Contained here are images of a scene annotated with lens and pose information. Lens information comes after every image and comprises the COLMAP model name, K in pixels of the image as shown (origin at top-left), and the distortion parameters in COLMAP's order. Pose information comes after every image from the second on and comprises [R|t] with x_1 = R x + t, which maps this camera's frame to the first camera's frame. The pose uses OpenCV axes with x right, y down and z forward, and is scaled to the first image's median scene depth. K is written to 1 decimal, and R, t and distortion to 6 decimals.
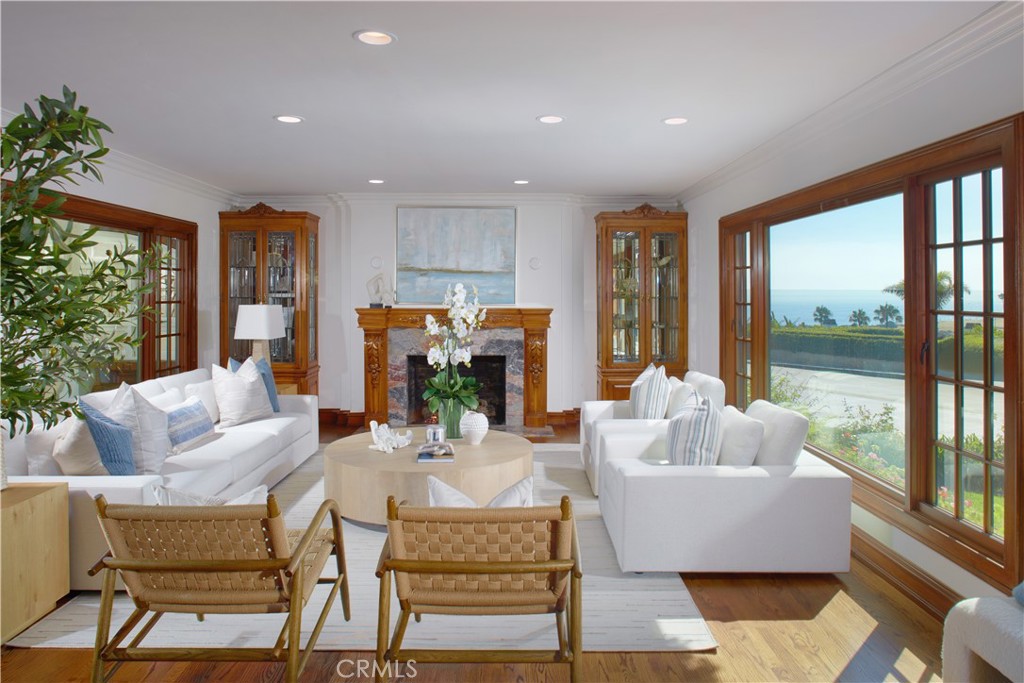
lens RADIAL K [[703.0, 0, 512.0], [0, 703.0, 341.5], [0, 0, 1]] dist [-0.063220, 0.001370]
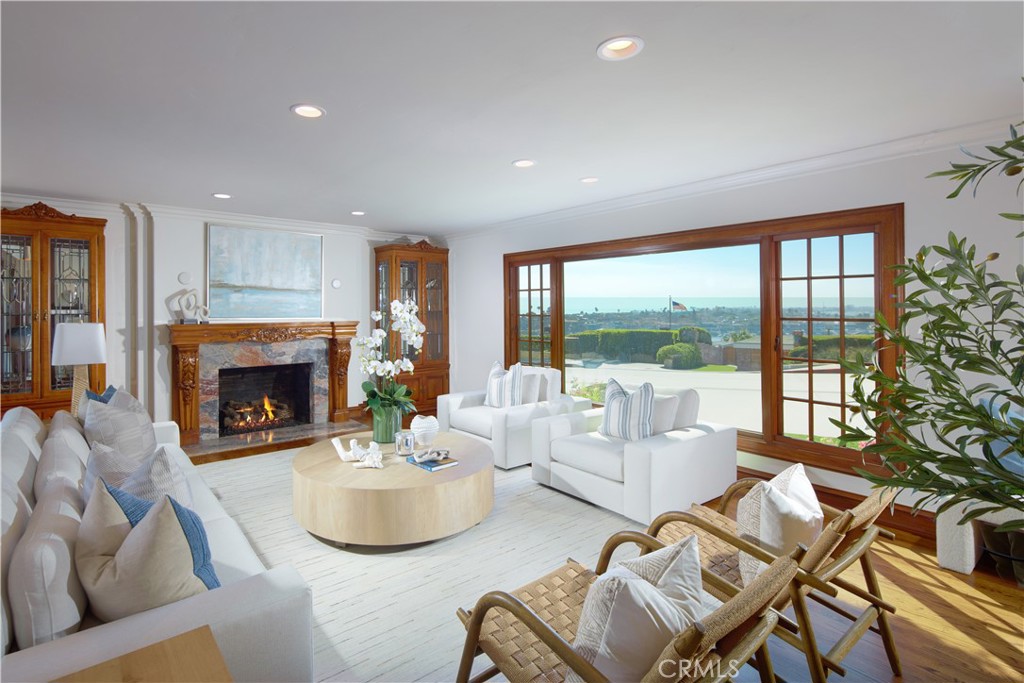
lens RADIAL K [[488.2, 0, 510.3], [0, 488.2, 328.2], [0, 0, 1]] dist [-0.001725, -0.000120]
pose [[0.805427, -0.028559, 0.592007, -0.230955], [0.044671, 0.998922, -0.012585, -0.012606], [-0.591010, 0.036582, 0.805835, 0.171334]]
